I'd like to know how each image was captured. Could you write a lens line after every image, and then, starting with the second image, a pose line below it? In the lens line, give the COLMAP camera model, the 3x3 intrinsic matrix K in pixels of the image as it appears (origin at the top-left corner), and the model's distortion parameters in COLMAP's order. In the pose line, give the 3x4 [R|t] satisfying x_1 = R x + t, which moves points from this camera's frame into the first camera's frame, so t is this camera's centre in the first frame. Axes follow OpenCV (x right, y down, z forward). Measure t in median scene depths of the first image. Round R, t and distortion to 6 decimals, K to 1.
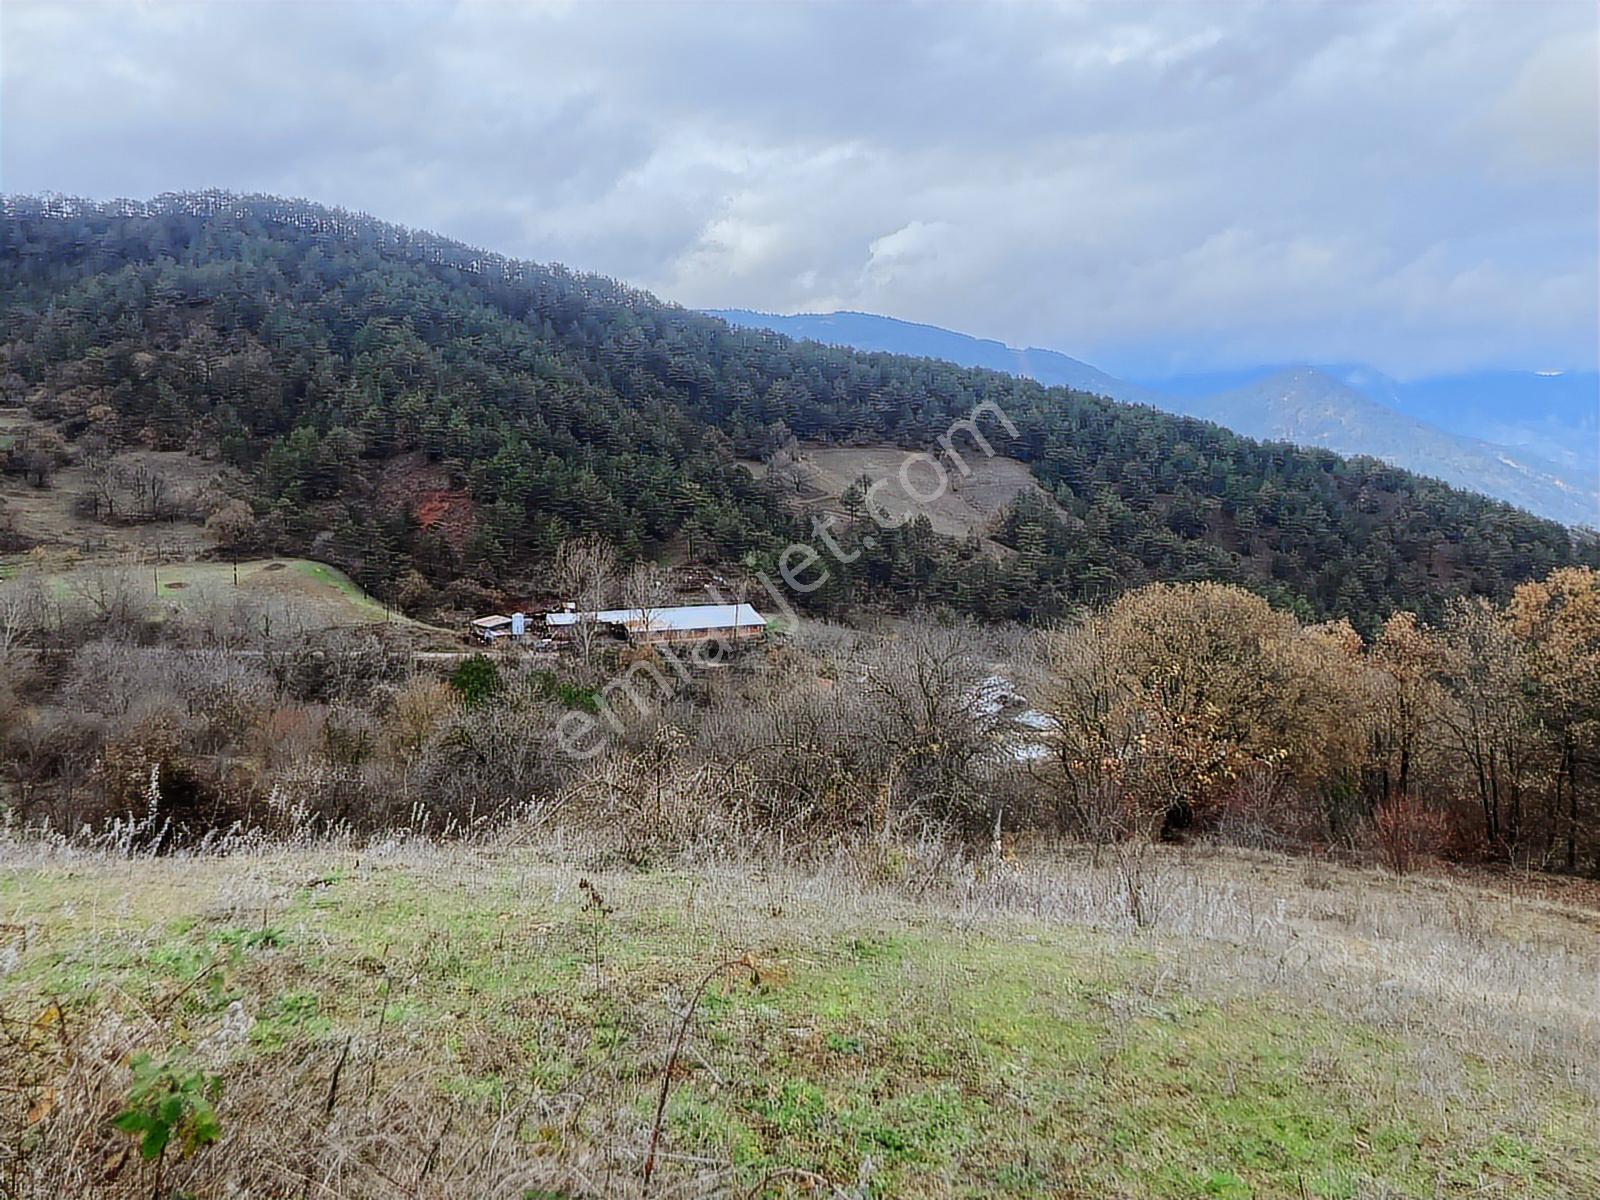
lens RADIAL K [[1261.5, 0, 786.1], [0, 1261.5, 585.3], [0, 0, 1]] dist [0.002425, -0.021559]
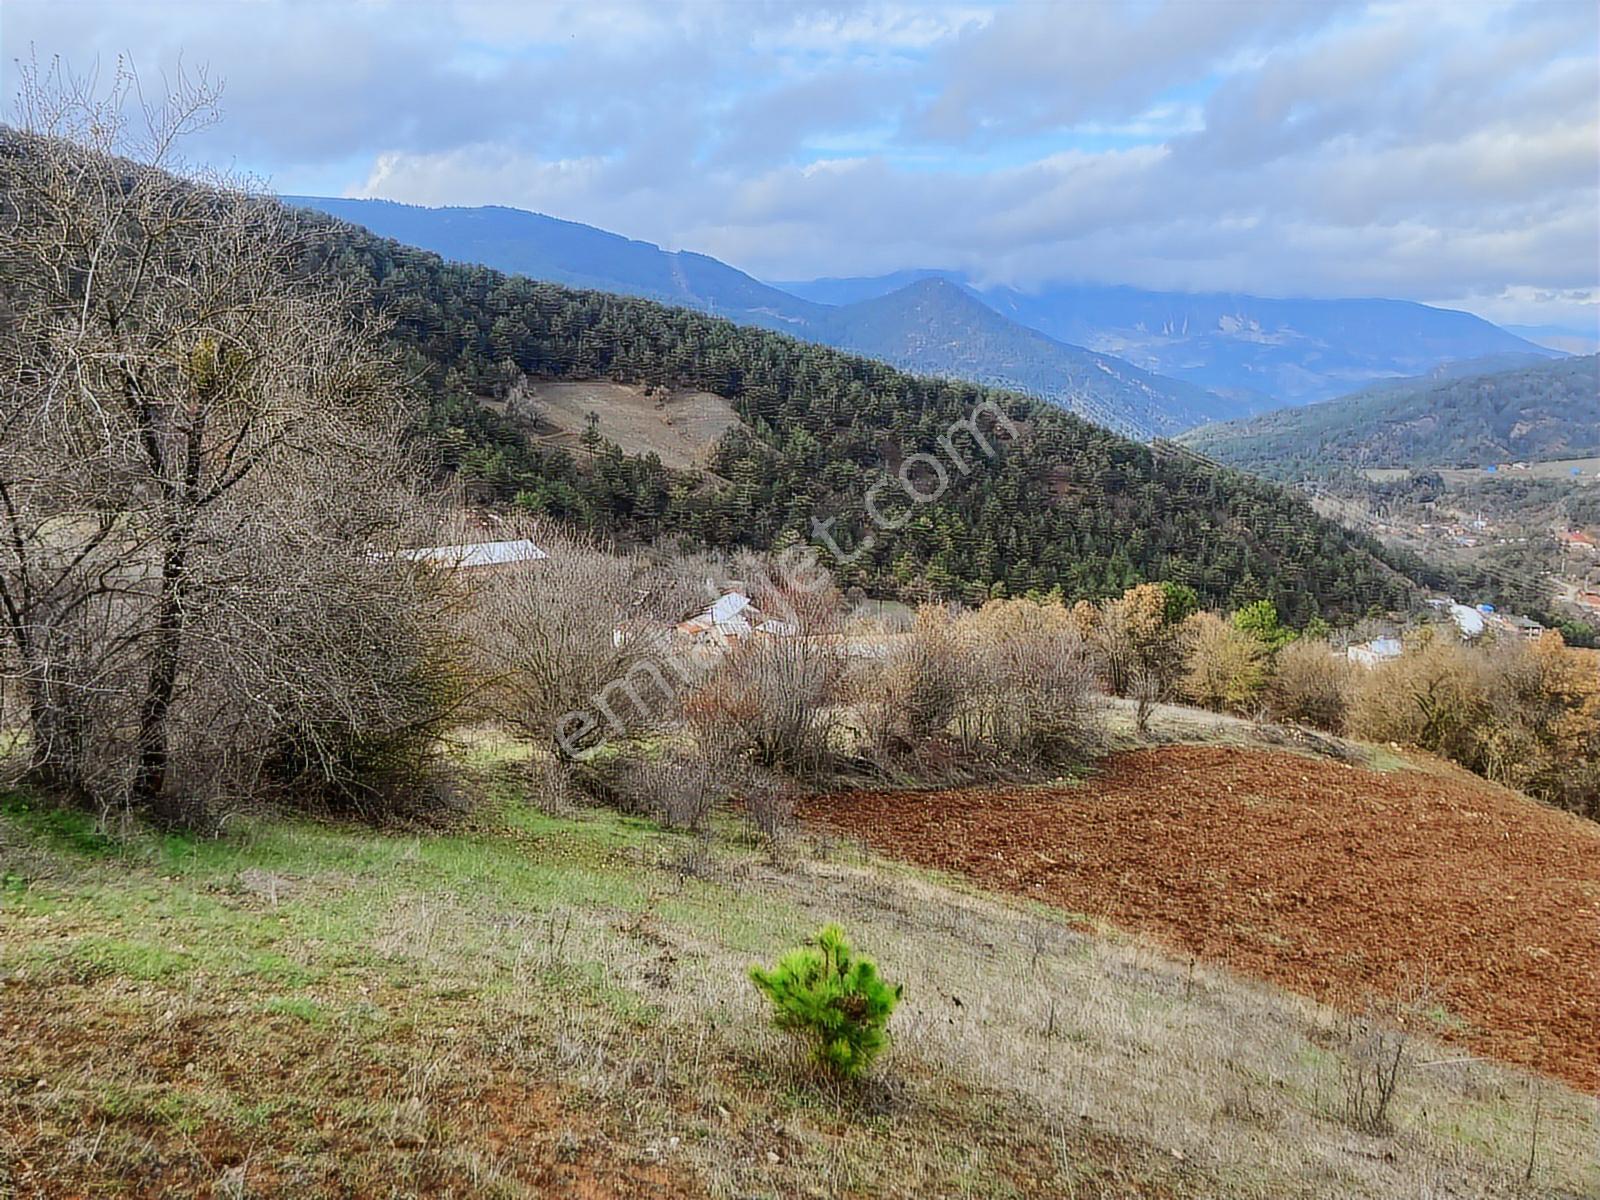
lens RADIAL K [[1261.5, 0, 783.4], [0, 1261.5, 586.1], [0, 0, 1]] dist [0.002425, -0.021559]
pose [[0.962836, -0.035173, 0.267788, -0.073232], [0.013428, 0.996492, 0.082602, -0.022216], [-0.269754, -0.075937, 0.959931, -0.119755]]
